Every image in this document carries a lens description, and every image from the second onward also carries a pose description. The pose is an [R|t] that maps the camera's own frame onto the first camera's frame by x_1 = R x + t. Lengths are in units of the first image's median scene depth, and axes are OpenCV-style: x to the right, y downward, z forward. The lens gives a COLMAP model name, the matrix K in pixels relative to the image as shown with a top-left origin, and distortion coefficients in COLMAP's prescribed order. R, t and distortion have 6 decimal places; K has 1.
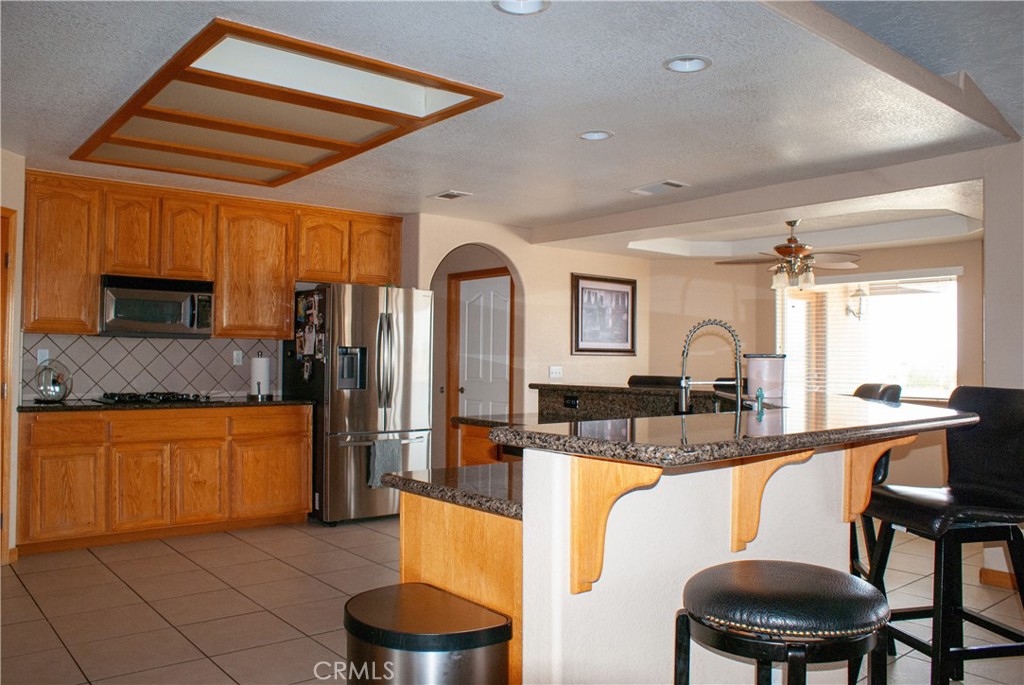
lens RADIAL K [[805.1, 0, 512.0], [0, 805.1, 342.5], [0, 0, 1]] dist [-0.159093, 0.124099]
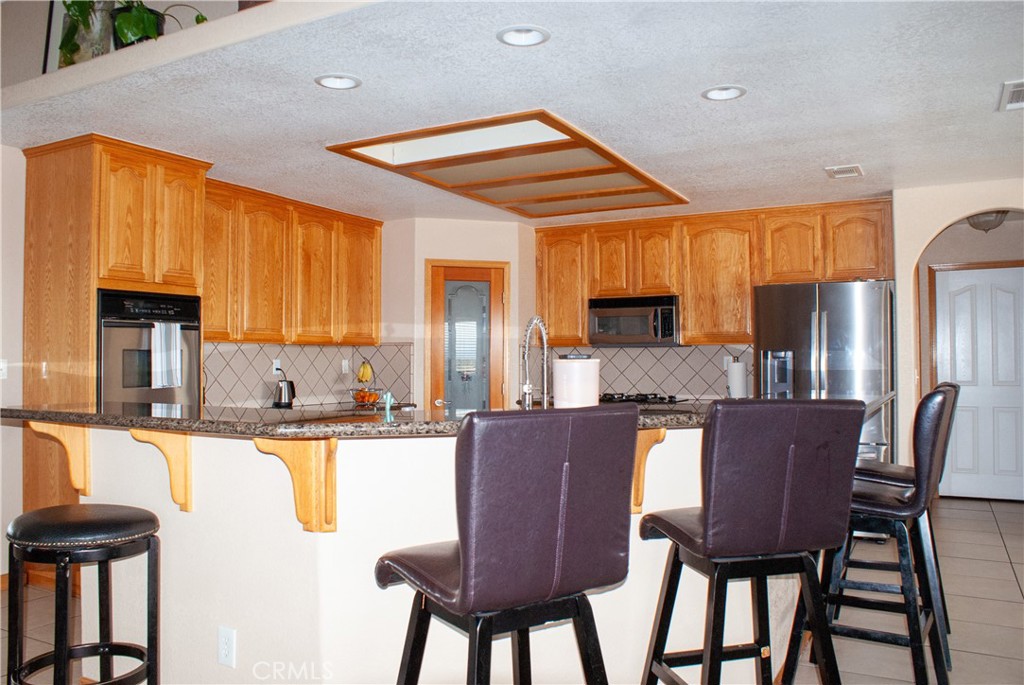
lens RADIAL K [[805.1, 0, 512.0], [0, 805.1, 342.5], [0, 0, 1]] dist [-0.159093, 0.124099]
pose [[0.369482, -0.032723, -0.928662, 0.582734], [0.031879, 0.999238, -0.022526, 0.007598], [0.928691, -0.021282, 0.370243, 0.365711]]
